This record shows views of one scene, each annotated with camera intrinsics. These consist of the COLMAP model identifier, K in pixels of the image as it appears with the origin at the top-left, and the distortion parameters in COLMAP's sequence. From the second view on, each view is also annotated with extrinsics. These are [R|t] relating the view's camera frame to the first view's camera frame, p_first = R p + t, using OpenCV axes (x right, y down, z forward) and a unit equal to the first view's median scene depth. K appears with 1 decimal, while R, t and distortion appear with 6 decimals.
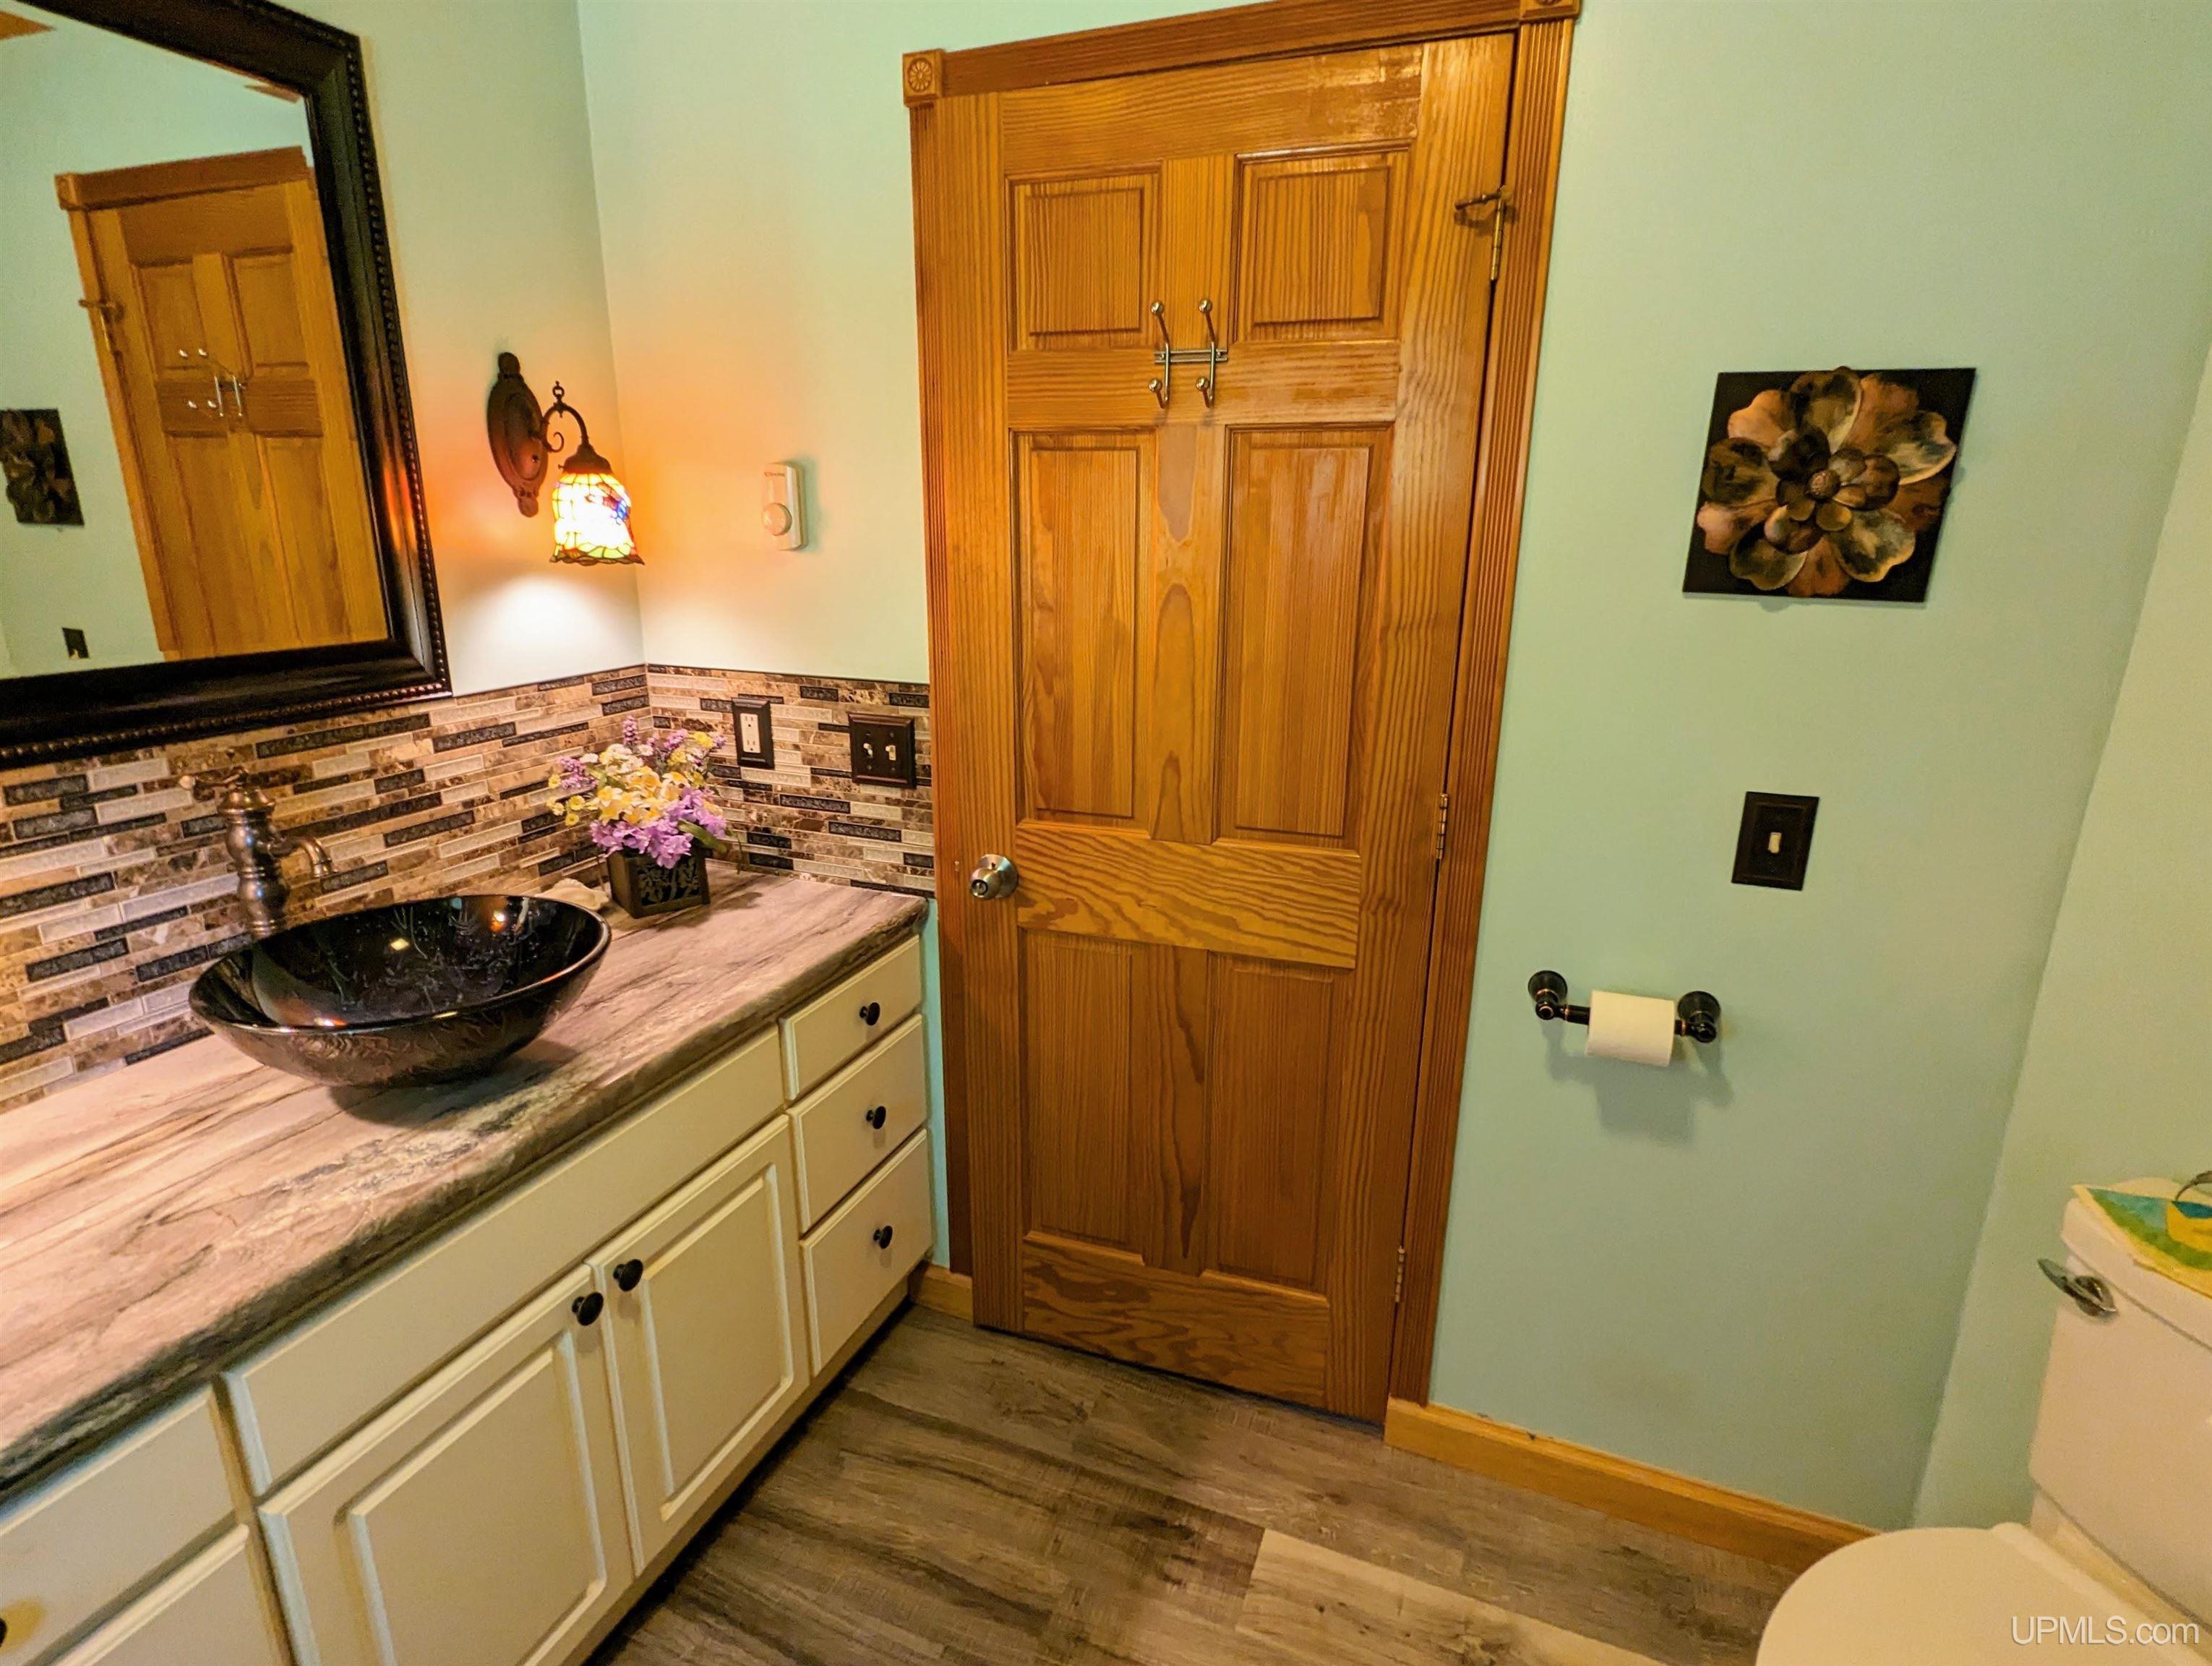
lens RADIAL K [[1147.4, 0, 1113.0], [0, 1147.4, 840.5], [0, 0, 1]] dist [0.008048, 0.001762]
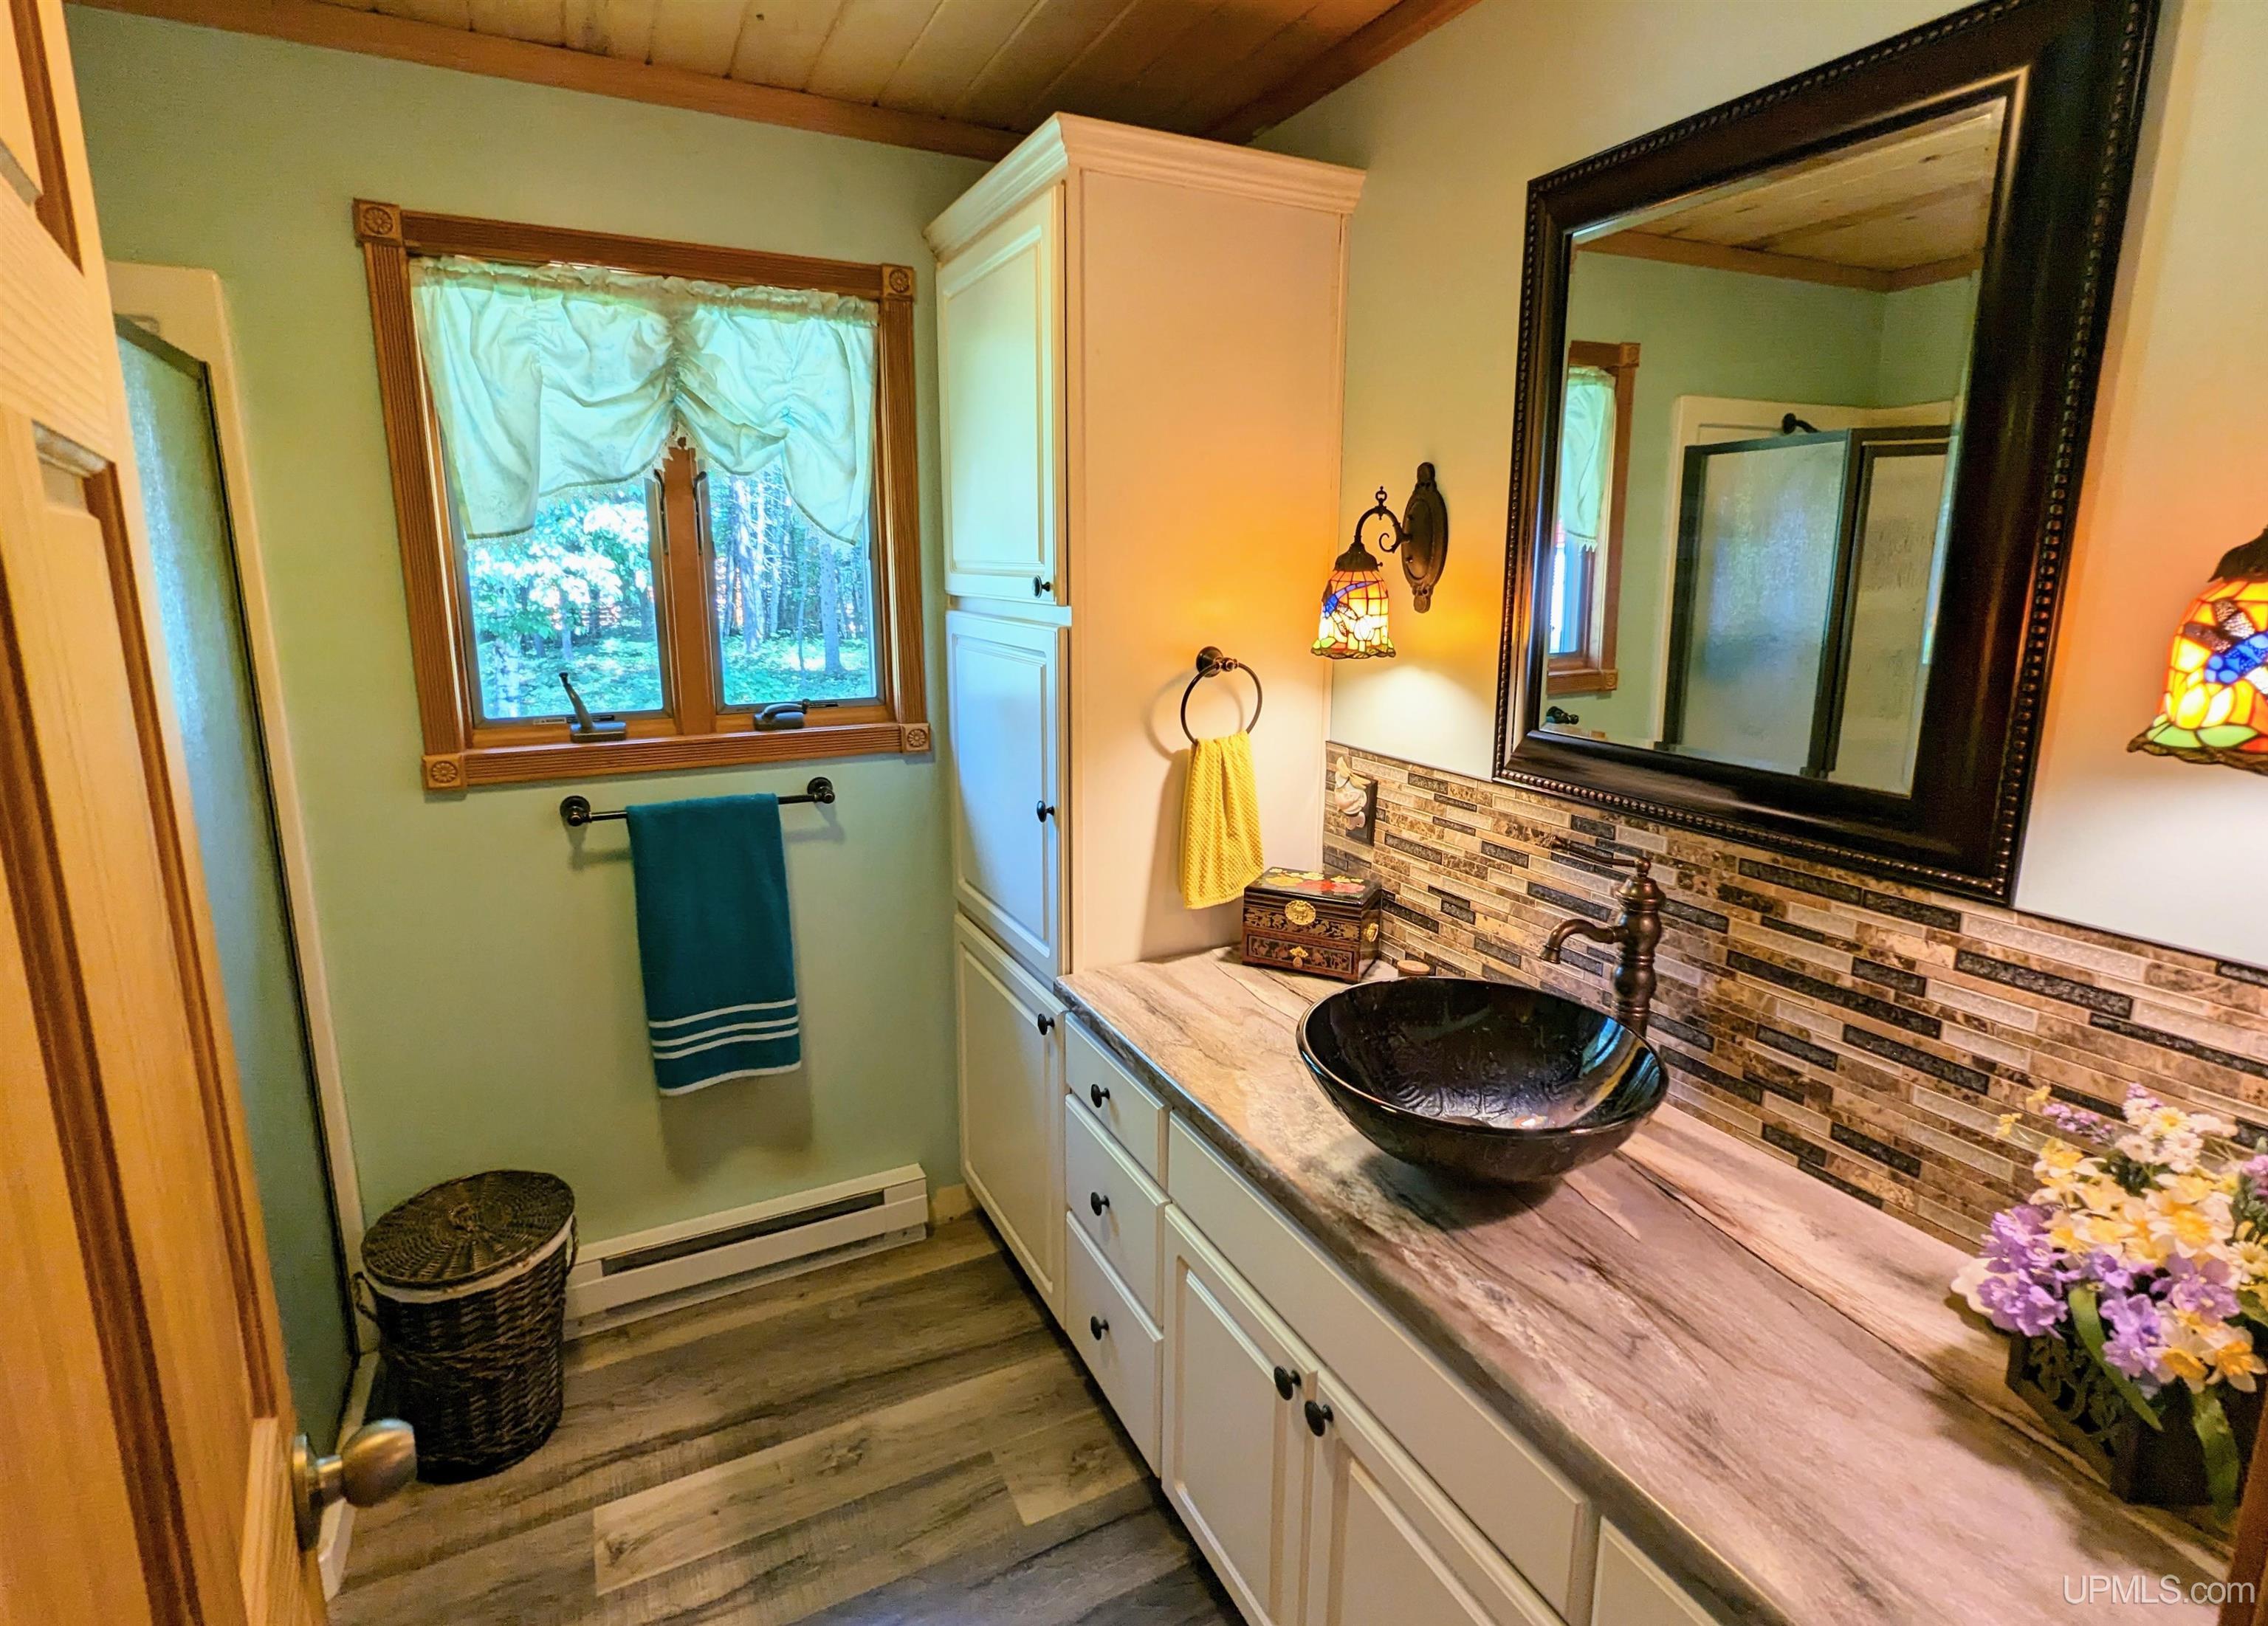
lens RADIAL K [[1094.5, 0, 1146.8], [0, 1094.5, 793.6], [0, 0, 1]] dist [-0.000575, 0.000087]
pose [[-0.662056, 0.140410, -0.736184, 0.212419], [-0.222328, 0.901280, 0.371840, -0.318550], [0.715718, 0.409853, -0.565480, 1.010702]]
